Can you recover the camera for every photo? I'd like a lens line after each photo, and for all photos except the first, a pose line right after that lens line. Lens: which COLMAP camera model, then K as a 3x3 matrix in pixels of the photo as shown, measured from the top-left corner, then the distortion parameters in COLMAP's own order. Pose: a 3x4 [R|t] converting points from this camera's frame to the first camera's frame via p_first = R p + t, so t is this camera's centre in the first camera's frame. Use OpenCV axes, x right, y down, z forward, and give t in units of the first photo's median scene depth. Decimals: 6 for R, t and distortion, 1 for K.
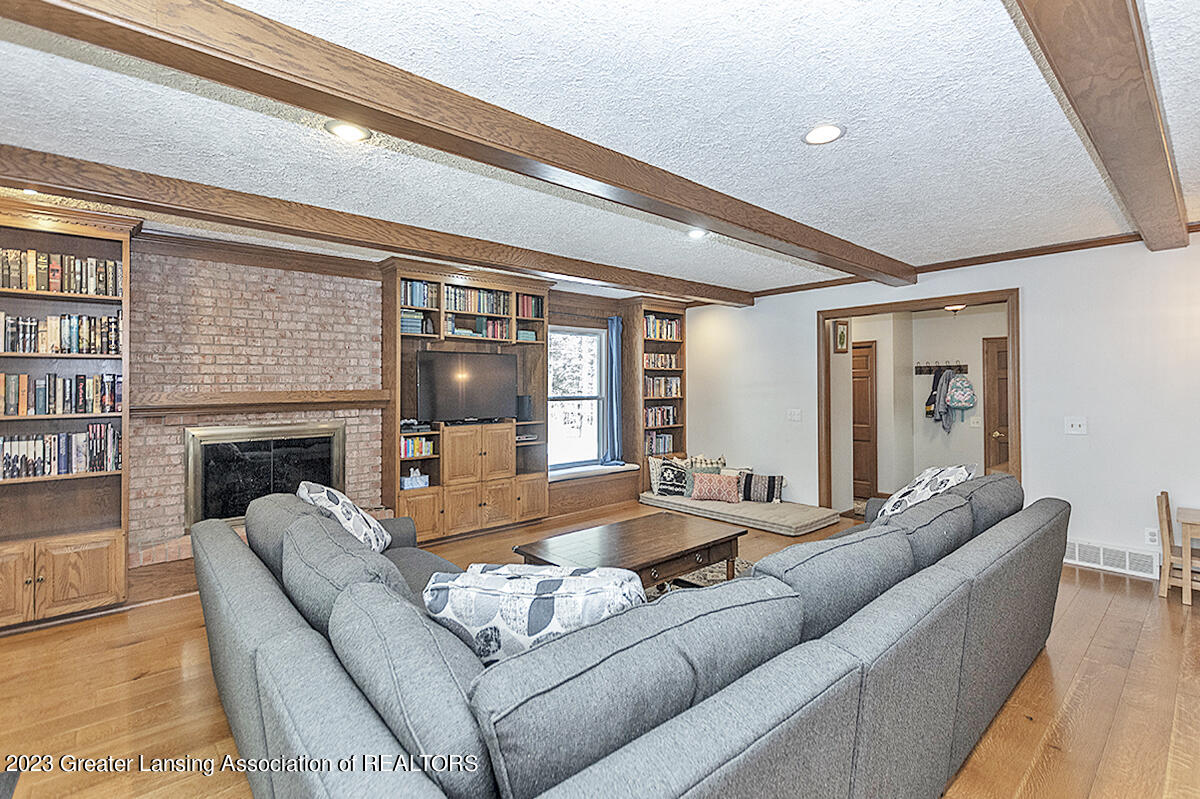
lens RADIAL K [[528.7, 0, 599.7], [0, 528.7, 381.0], [0, 0, 1]] dist [0.032934, -0.000163]
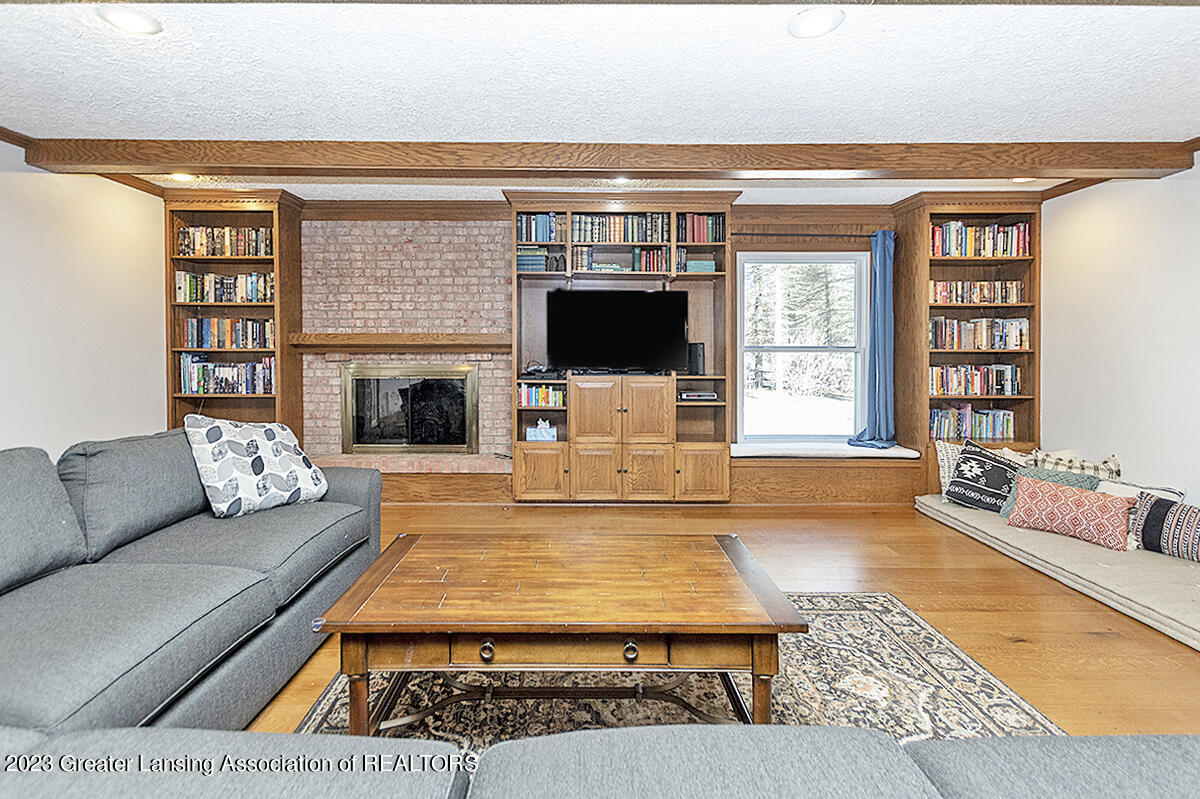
lens RADIAL K [[515.0, 0, 596.0], [0, 515.0, 348.5], [0, 0, 1]] dist [0.013399, 0.000048]
pose [[0.748940, 0.006642, -0.662604, 0.292646], [0.004877, 0.999867, 0.015536, 0.027171], [0.662620, -0.014867, 0.748809, 0.373435]]
